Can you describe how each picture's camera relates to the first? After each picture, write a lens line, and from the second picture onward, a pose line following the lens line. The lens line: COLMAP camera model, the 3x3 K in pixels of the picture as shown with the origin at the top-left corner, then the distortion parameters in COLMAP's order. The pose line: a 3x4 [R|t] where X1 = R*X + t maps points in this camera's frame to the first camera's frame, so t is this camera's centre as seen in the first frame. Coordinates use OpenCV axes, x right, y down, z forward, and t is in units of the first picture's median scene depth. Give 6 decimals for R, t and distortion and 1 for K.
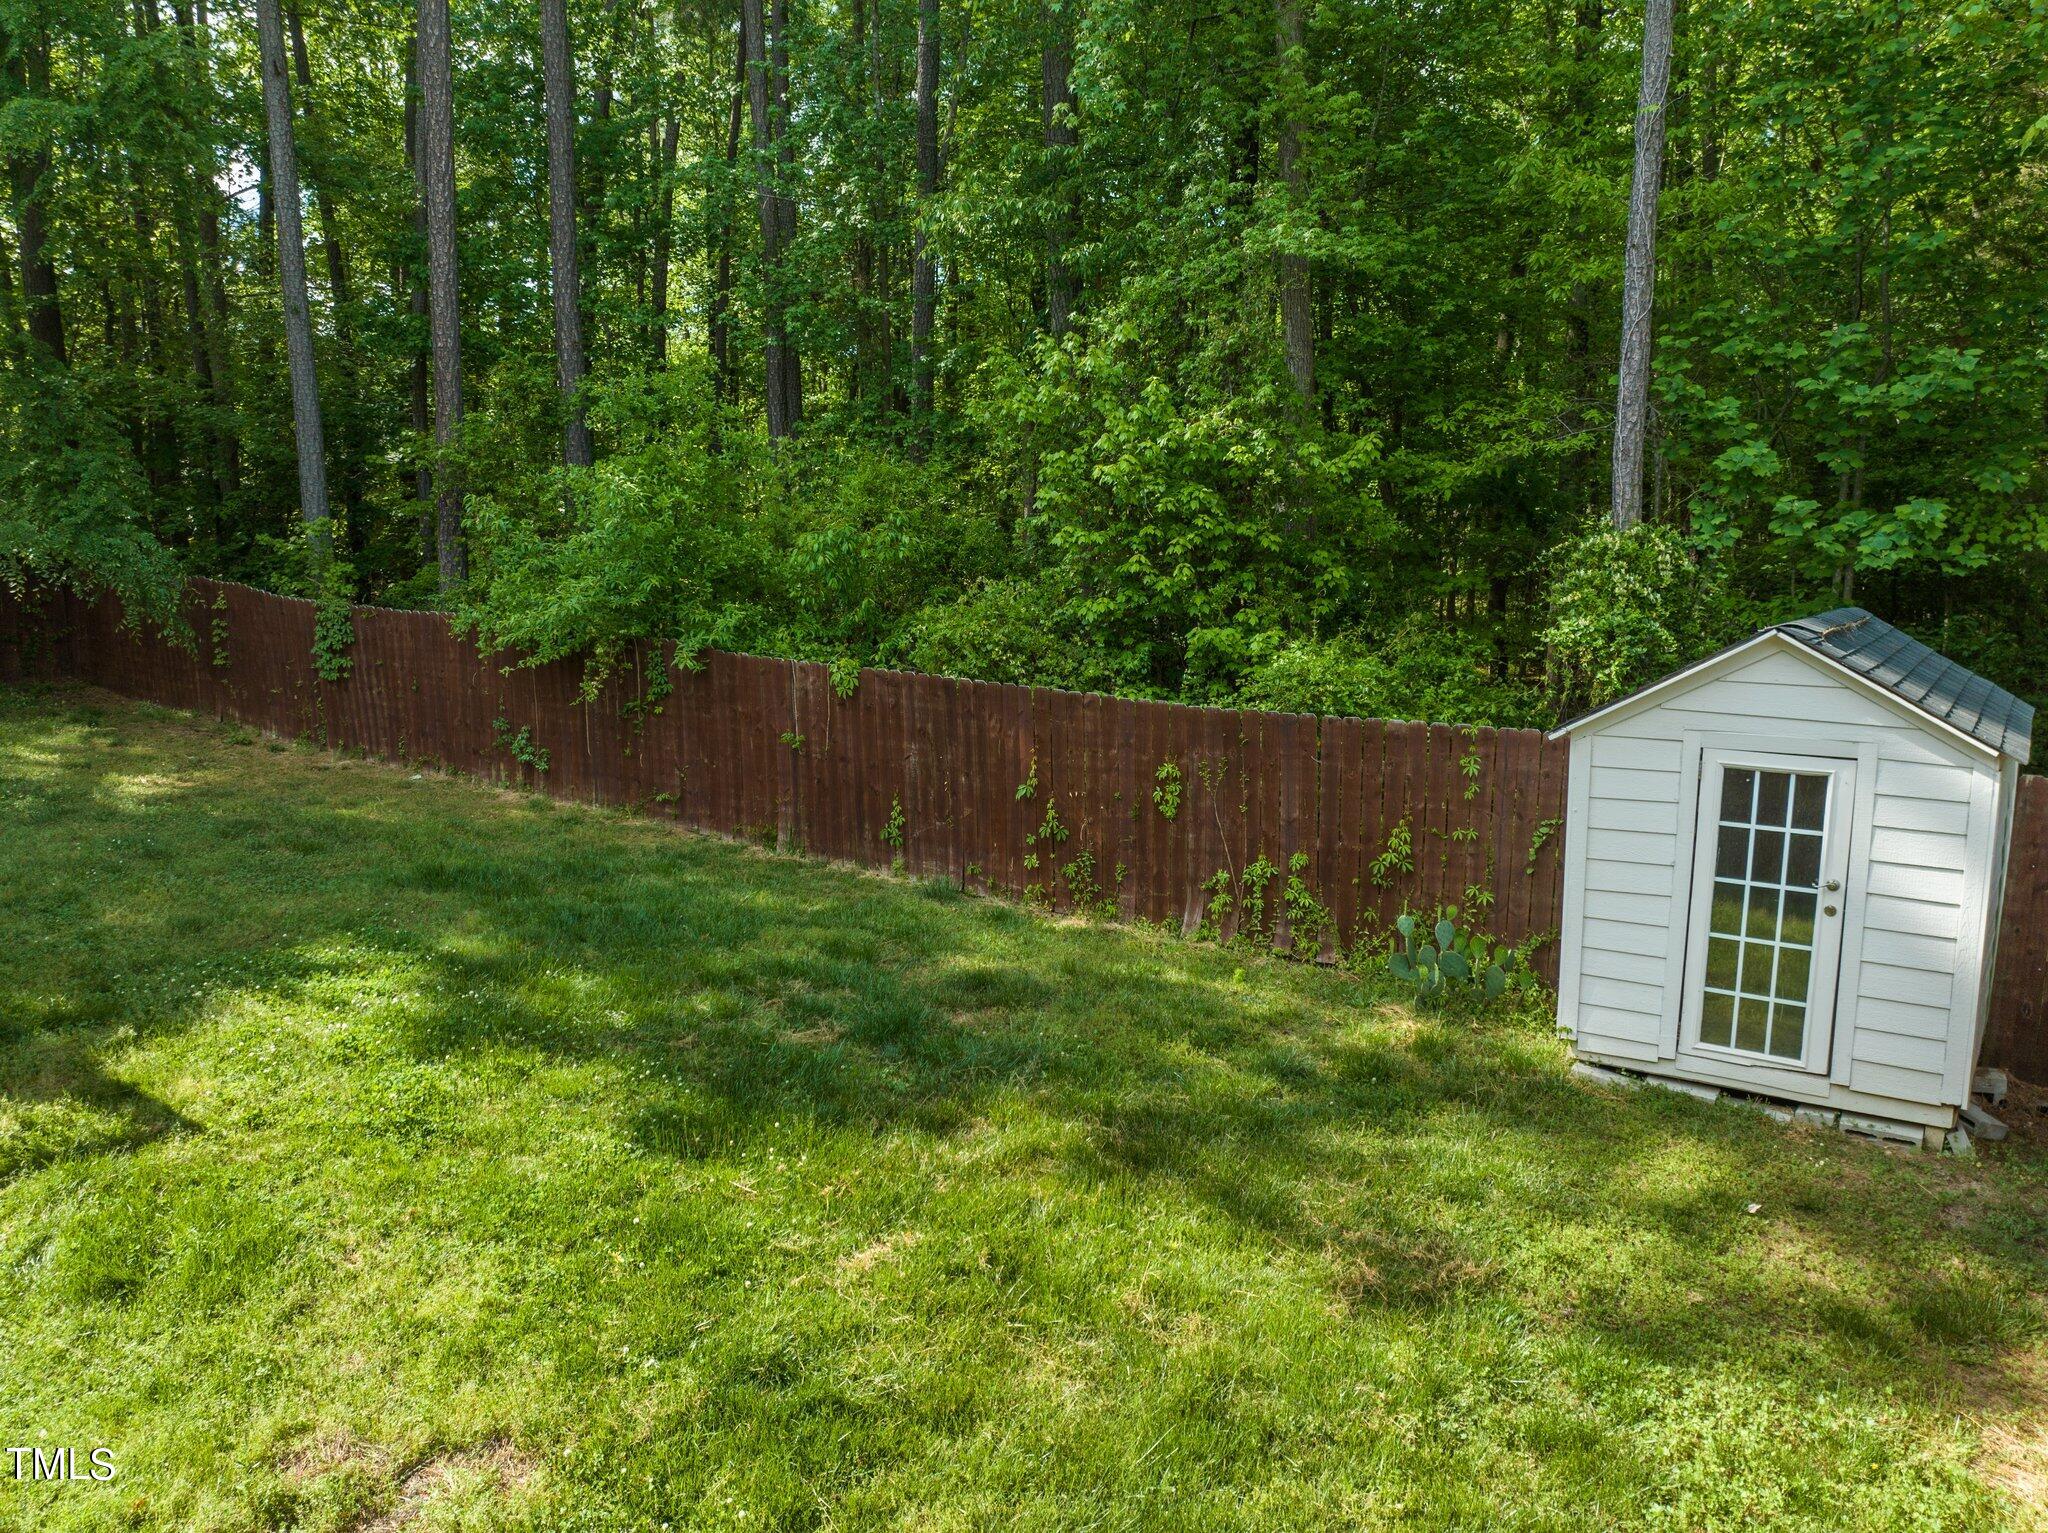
lens RADIAL K [[1437.0, 0, 1019.4], [0, 1437.0, 765.3], [0, 0, 1]] dist [-0.036013, 0.008232]
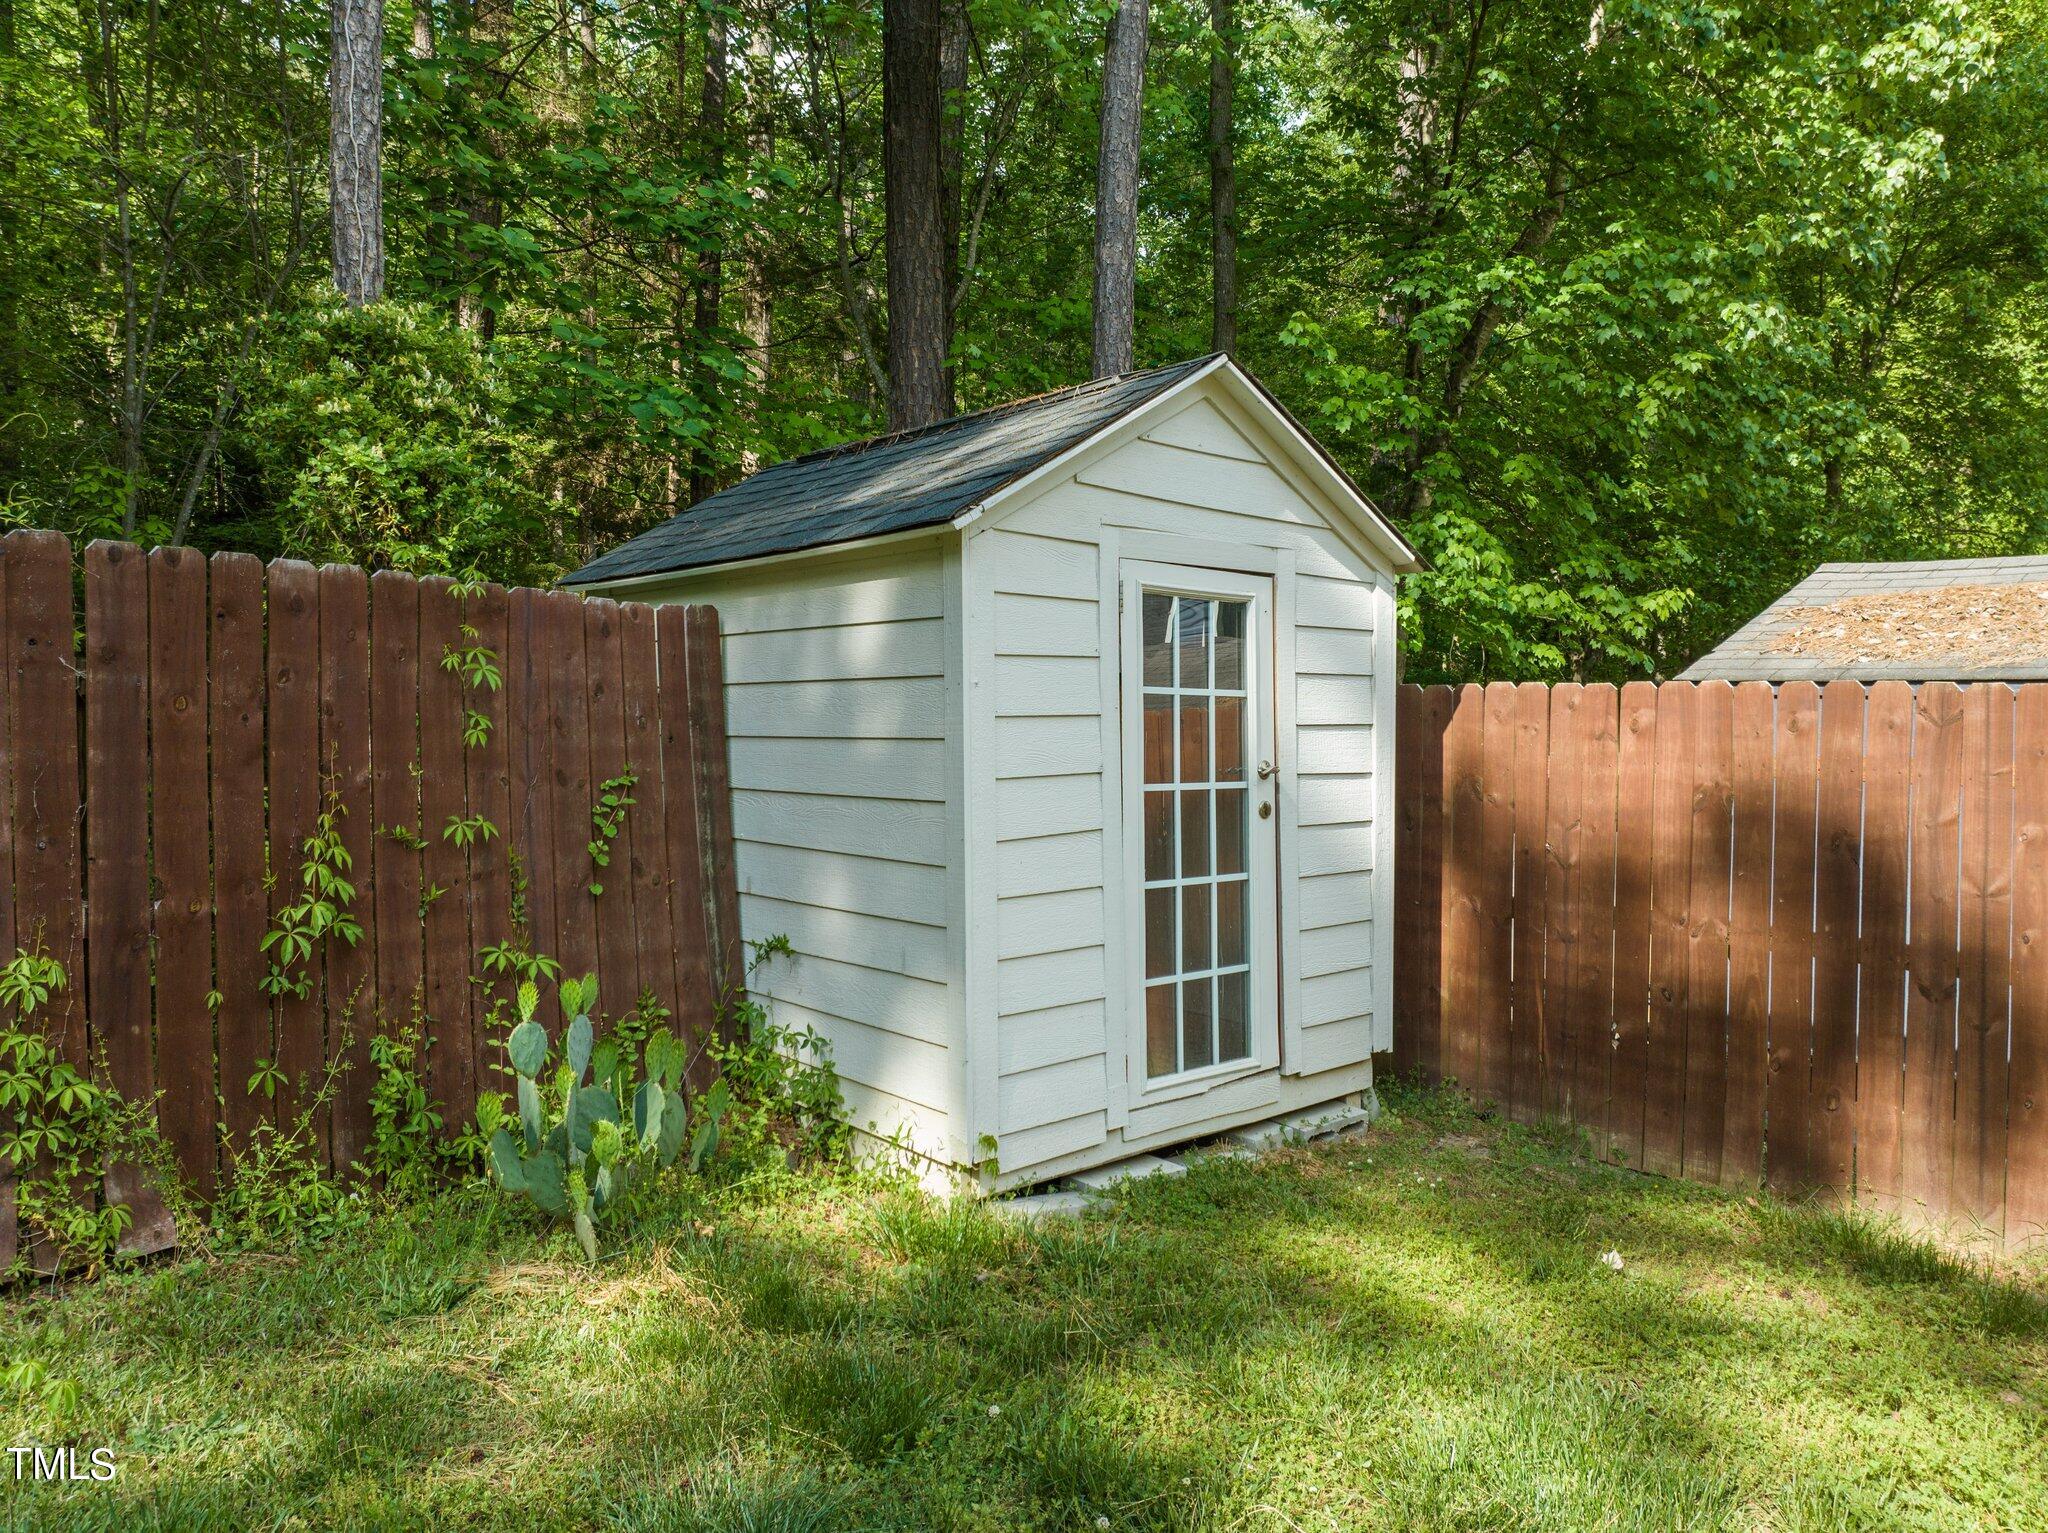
lens RADIAL K [[1437.2, 0, 1025.8], [0, 1437.2, 760.6], [0, 0, 1]] dist [-0.010292, -0.005000]
pose [[0.232550, -0.025732, 0.972244, -0.089292], [0.136872, 0.990567, -0.006521, 0.066298], [-0.962905, 0.134589, 0.233878, 0.913357]]
